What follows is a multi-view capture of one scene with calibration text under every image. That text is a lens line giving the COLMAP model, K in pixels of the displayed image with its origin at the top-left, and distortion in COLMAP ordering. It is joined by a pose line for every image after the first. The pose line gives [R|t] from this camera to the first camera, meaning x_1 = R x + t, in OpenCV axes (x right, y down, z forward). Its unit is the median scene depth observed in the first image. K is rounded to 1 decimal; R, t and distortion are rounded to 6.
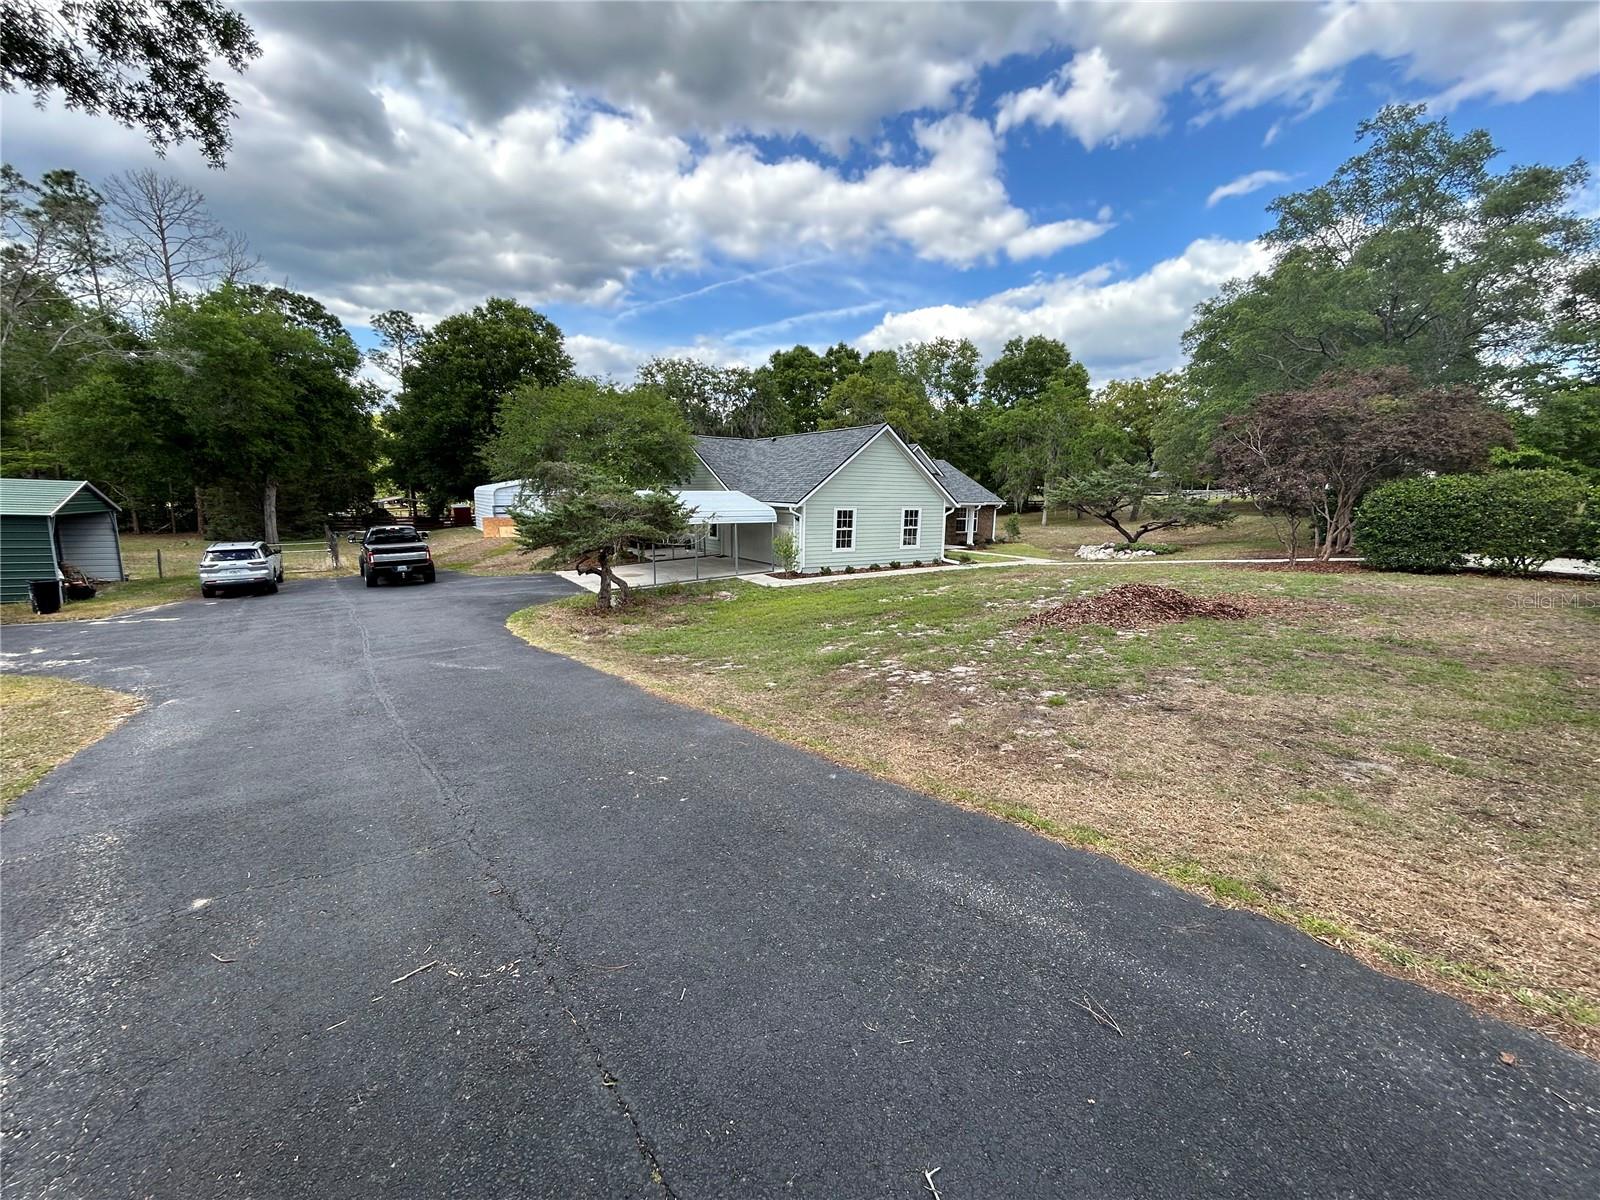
lens RADIAL K [[649.5, 0, 792.5], [0, 649.5, 598.4], [0, 0, 1]] dist [-0.001759, 0.001712]
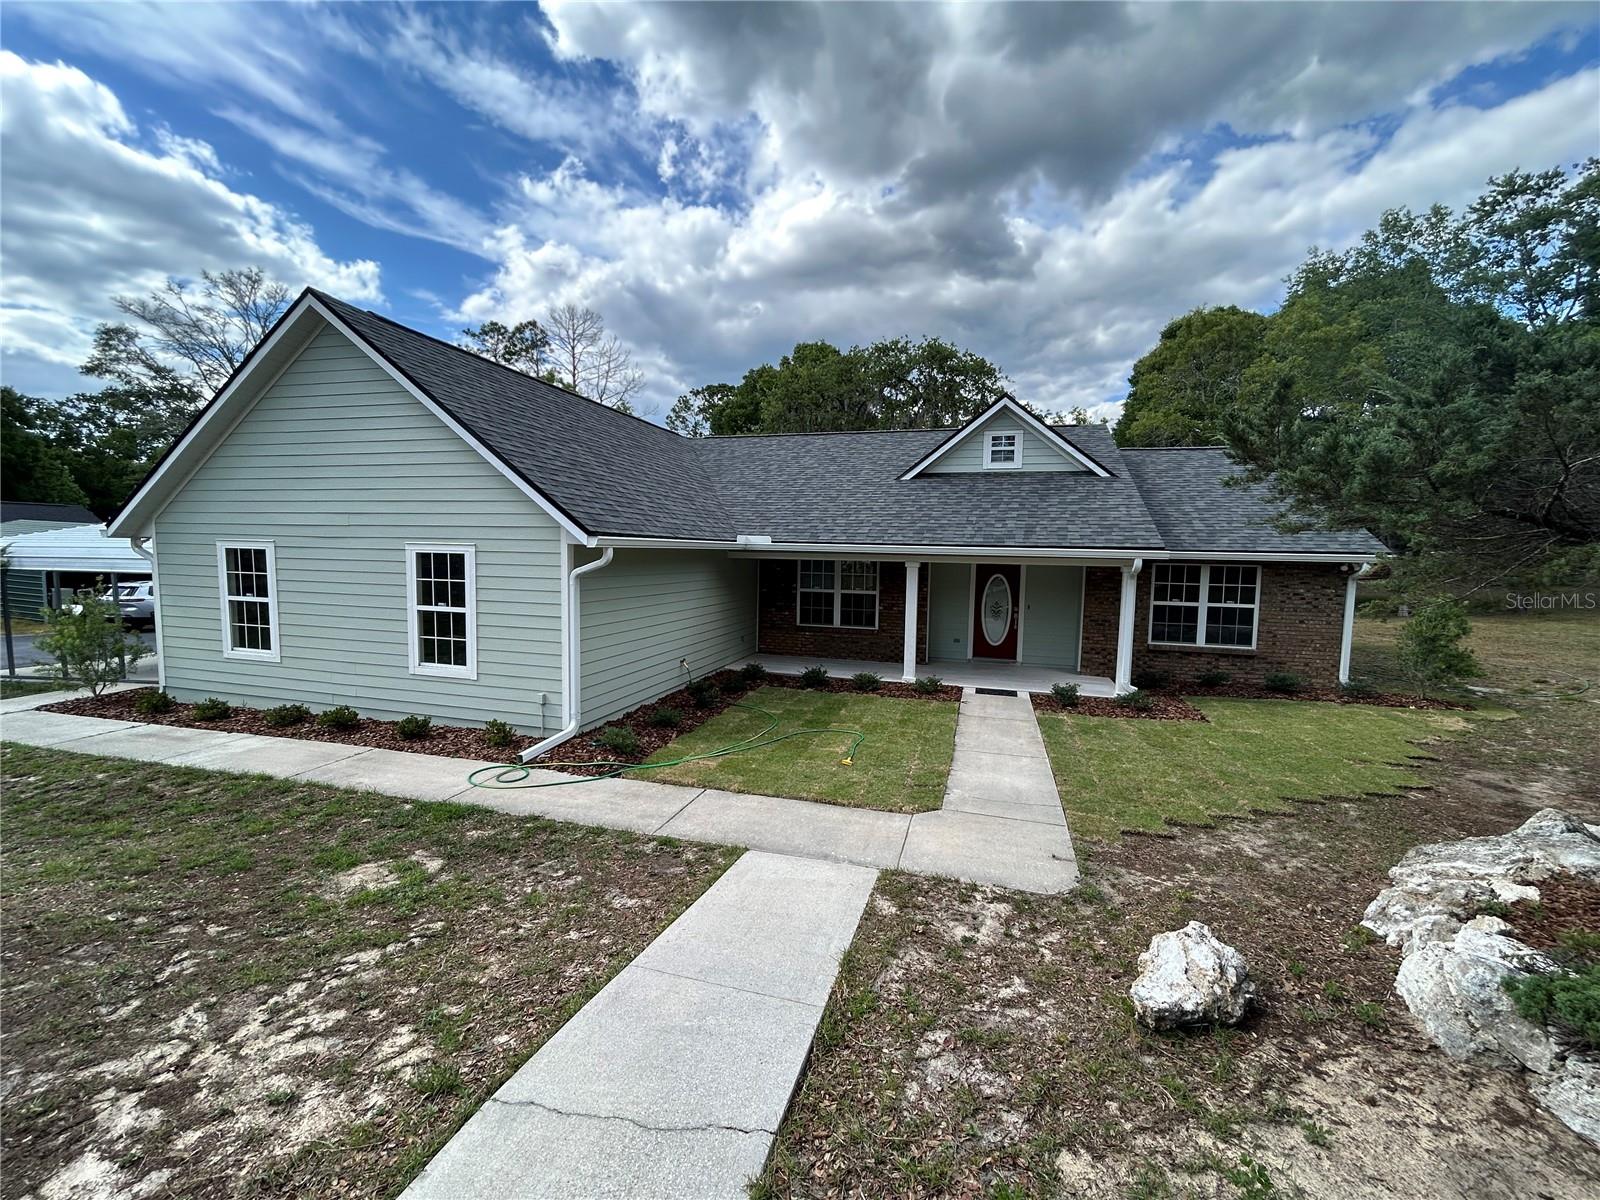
lens RADIAL K [[649.5, 0, 807.6], [0, 649.5, 606.7], [0, 0, 1]] dist [-0.001759, 0.001712]
pose [[0.645124, 0.057072, -0.761944, 0.452330], [-0.141169, 0.988942, -0.045450, -0.117723], [0.750924, 0.136883, 0.646047, 0.913134]]
